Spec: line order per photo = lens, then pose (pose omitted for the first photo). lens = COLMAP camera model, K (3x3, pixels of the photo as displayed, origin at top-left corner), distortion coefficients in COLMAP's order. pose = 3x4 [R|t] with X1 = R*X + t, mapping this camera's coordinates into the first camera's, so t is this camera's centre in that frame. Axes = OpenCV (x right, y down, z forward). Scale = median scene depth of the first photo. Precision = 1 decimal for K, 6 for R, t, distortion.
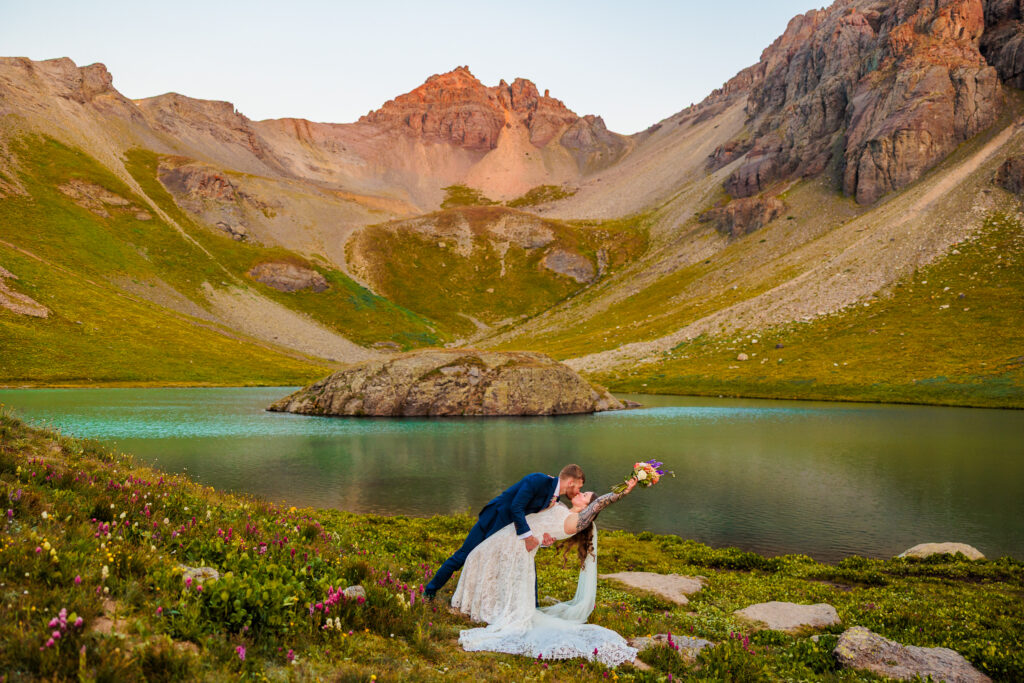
lens RADIAL K [[847.4, 0, 521.6], [0, 847.4, 330.3], [0, 0, 1]] dist [0.026787, -0.005813]
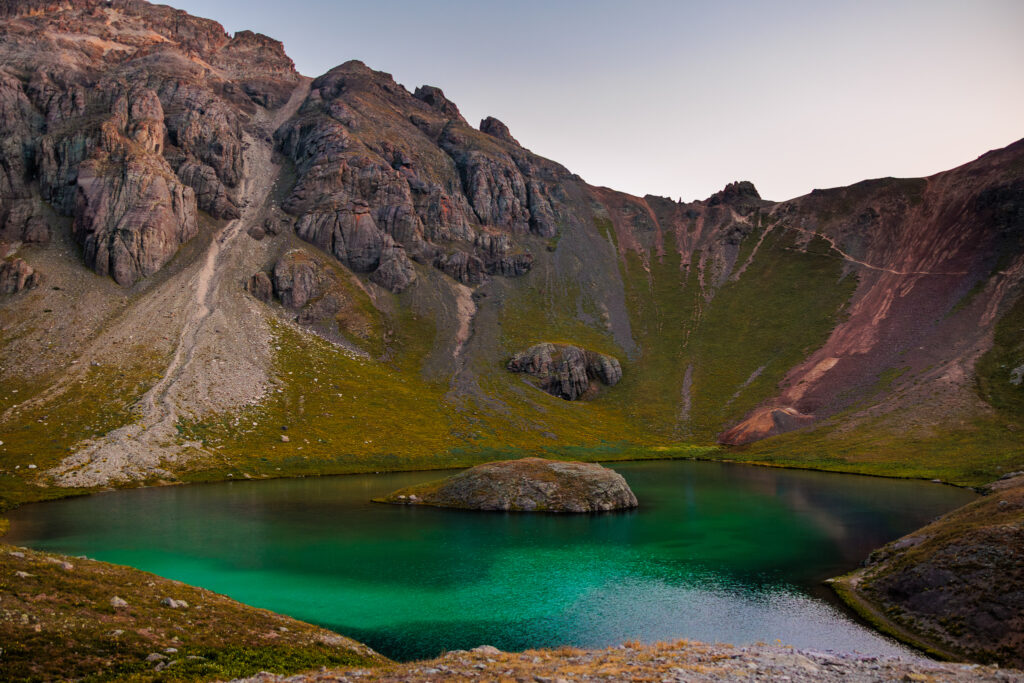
lens RADIAL K [[863.4, 0, 498.1], [0, 863.4, 331.1], [0, 0, 1]] dist [0.023737, -0.012945]
pose [[0.328307, 0.064085, 0.942395, -0.502156], [-0.025381, 0.997934, -0.059019, -0.032325], [-0.944230, -0.004543, 0.329255, 0.150110]]
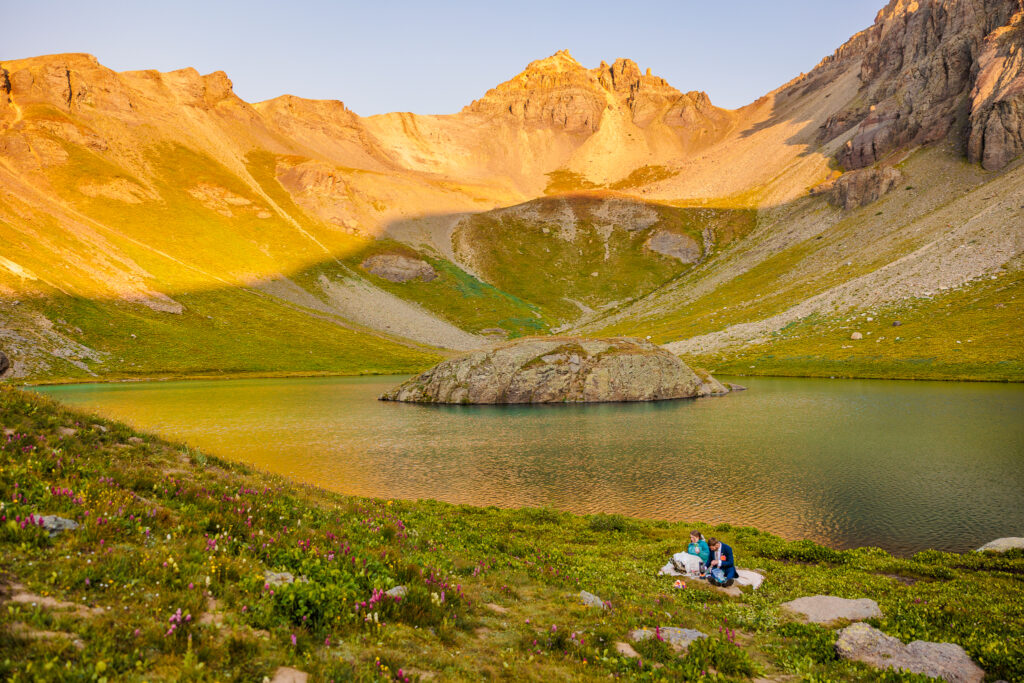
lens RADIAL K [[847.4, 0, 521.6], [0, 847.4, 328.0], [0, 0, 1]] dist [0.026787, -0.005813]
pose [[0.991524, -0.023126, -0.127853, 0.003899], [0.025475, 0.999535, 0.016770, -0.002601], [0.127405, -0.019885, 0.991651, -0.005966]]
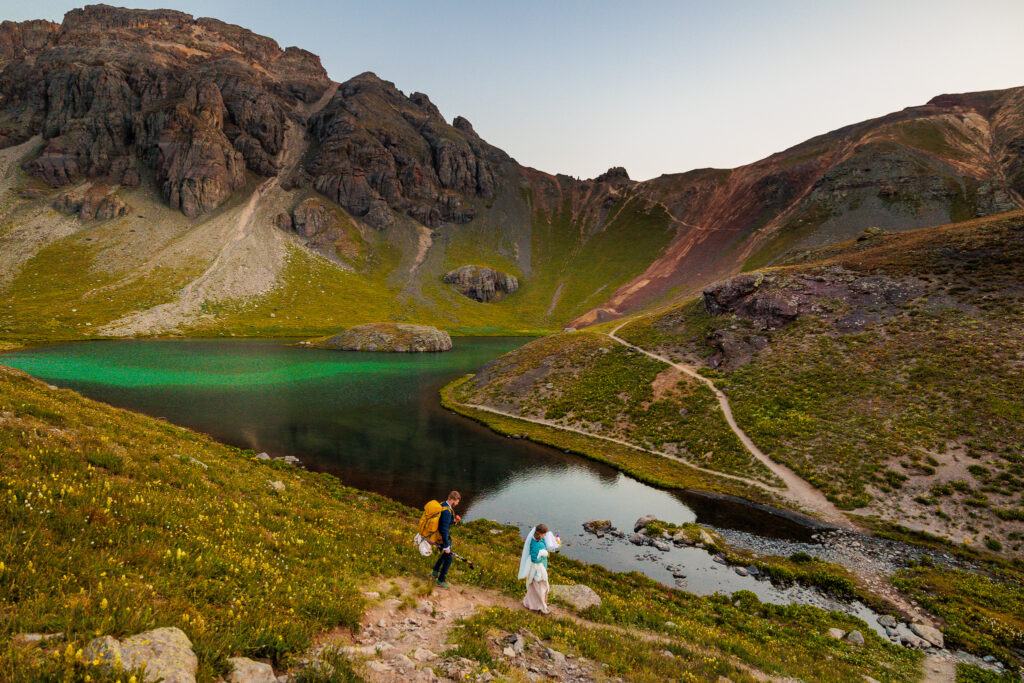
lens RADIAL K [[555.5, 0, 521.5], [0, 555.5, 349.8], [0, 0, 1]] dist [-0.004593, 0.000113]
pose [[0.282213, -0.059578, 0.957500, -0.468361], [-0.056756, 0.995285, 0.078657, -0.010389], [-0.957671, -0.076542, 0.277501, 0.045009]]
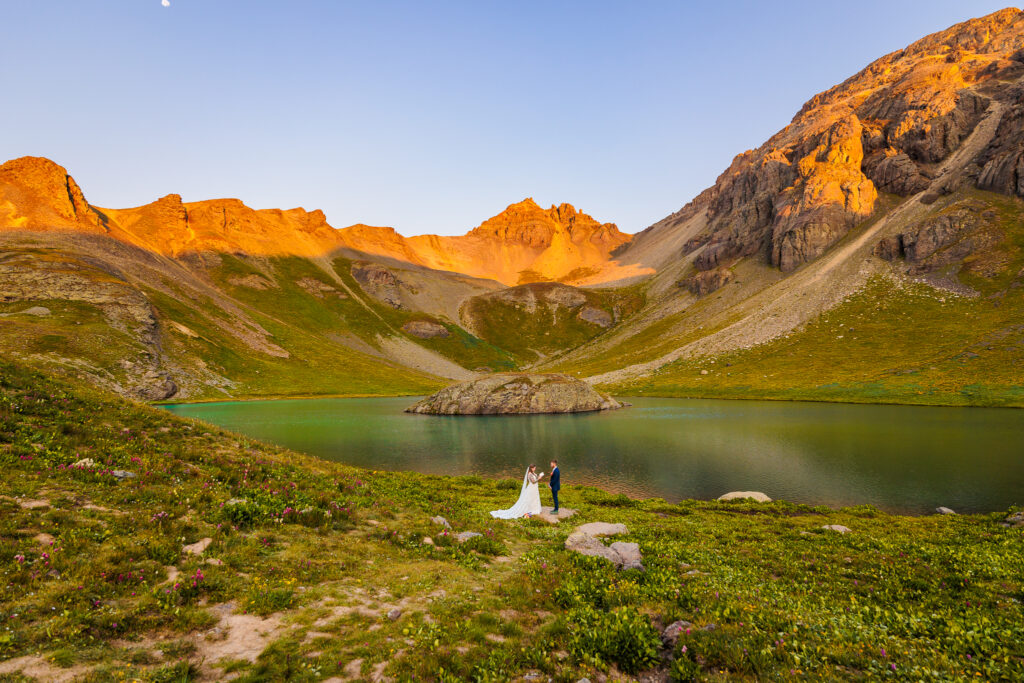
lens RADIAL K [[527.5, 0, 515.8], [0, 527.5, 331.5], [0, 0, 1]] dist [0.024703, -0.002604]
pose [[0.993577, -0.029123, -0.109348, 0.014493], [0.023859, 0.998507, -0.049140, -0.003120], [0.110616, 0.046216, 0.992788, -0.012544]]
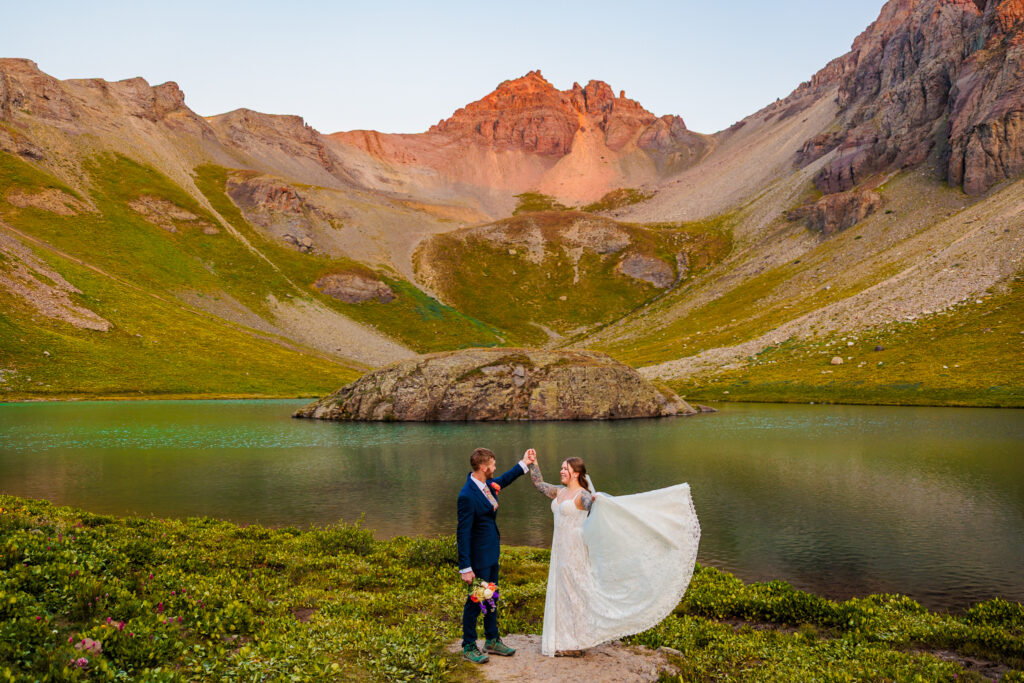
lens RADIAL K [[863.4, 0, 524.3], [0, 863.4, 326.5], [0, 0, 1]] dist [0.023737, -0.012945]
pose [[0.995224, -0.018263, -0.095896, 0.012186], [0.015927, 0.999559, -0.025071, 0.008257], [0.096311, 0.023424, 0.995076, 0.034580]]
